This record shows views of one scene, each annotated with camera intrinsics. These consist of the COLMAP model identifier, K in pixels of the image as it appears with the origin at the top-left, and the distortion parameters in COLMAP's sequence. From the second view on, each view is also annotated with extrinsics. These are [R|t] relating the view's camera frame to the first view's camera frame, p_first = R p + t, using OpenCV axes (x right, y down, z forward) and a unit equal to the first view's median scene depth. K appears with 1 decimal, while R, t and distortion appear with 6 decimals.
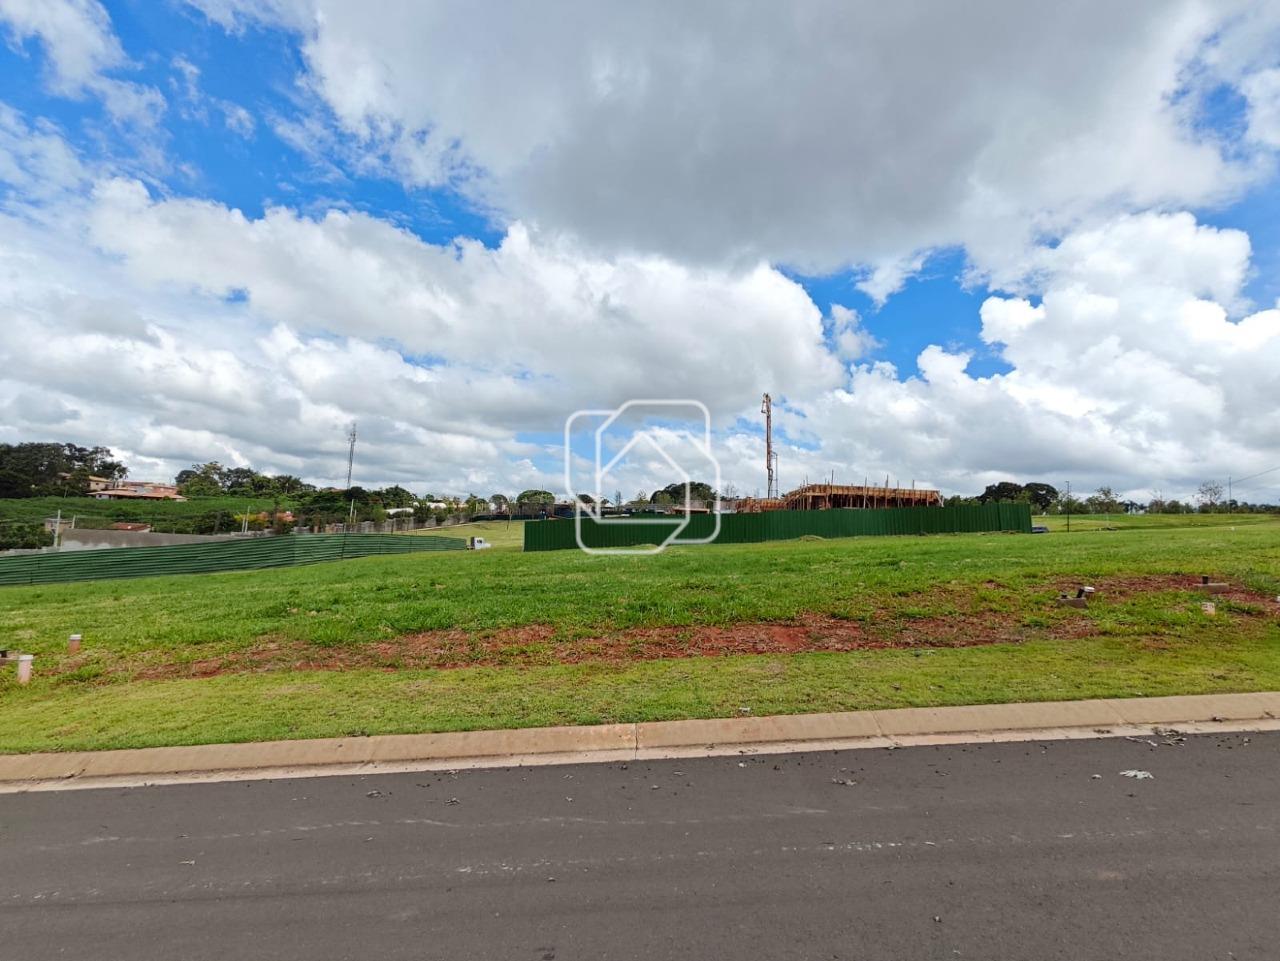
lens RADIAL K [[595.3, 0, 641.1], [0, 595.3, 486.1], [0, 0, 1]] dist [0.001865, 0.005188]
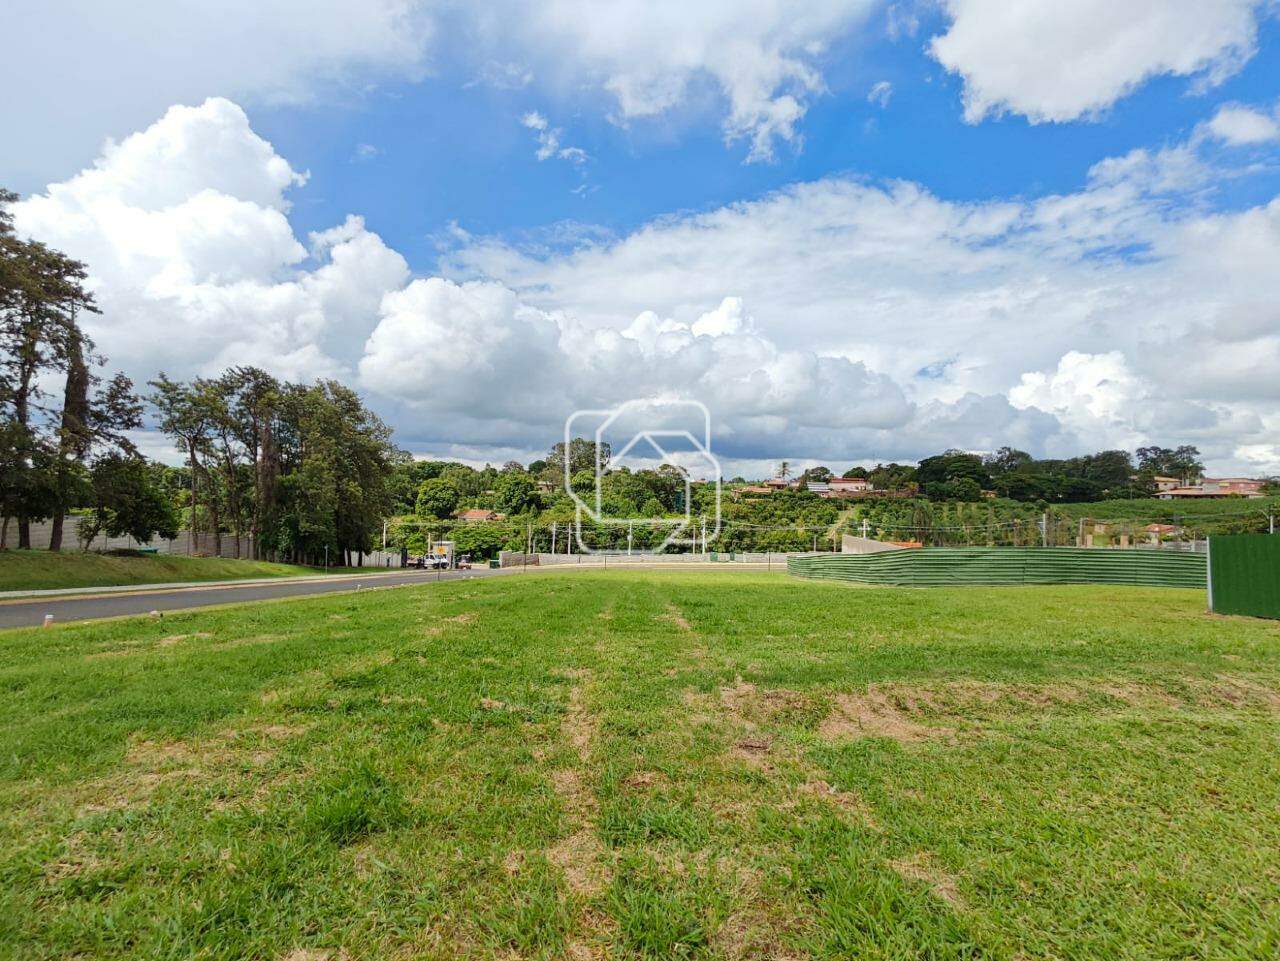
lens RADIAL K [[595.3, 0, 630.1], [0, 595.3, 493.3], [0, 0, 1]] dist [0.001865, 0.005188]
pose [[0.037014, -0.055181, -0.997790, 0.032260], [0.067226, 0.996350, -0.052607, 0.003675], [0.997051, -0.065131, 0.040589, 0.095213]]
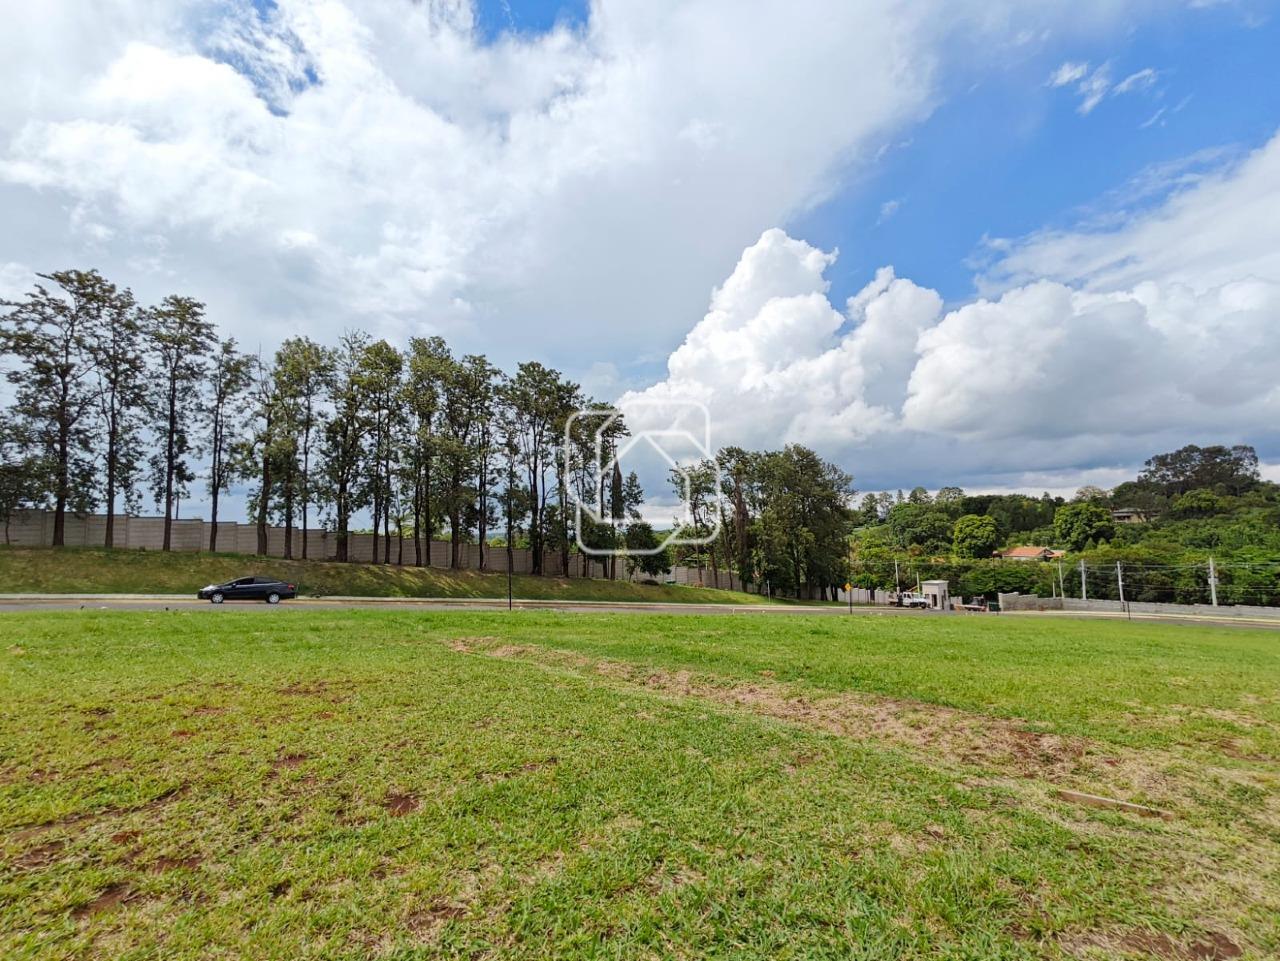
lens RADIAL K [[623.1, 0, 637.0], [0, 623.1, 475.9], [0, 0, 1]] dist [0.030567, 0.003673]
pose [[-0.781498, -0.088200, -0.617642, 0.045281], [0.044724, 0.979491, -0.196460, 0.018923], [0.622303, -0.181157, -0.761526, 0.294058]]
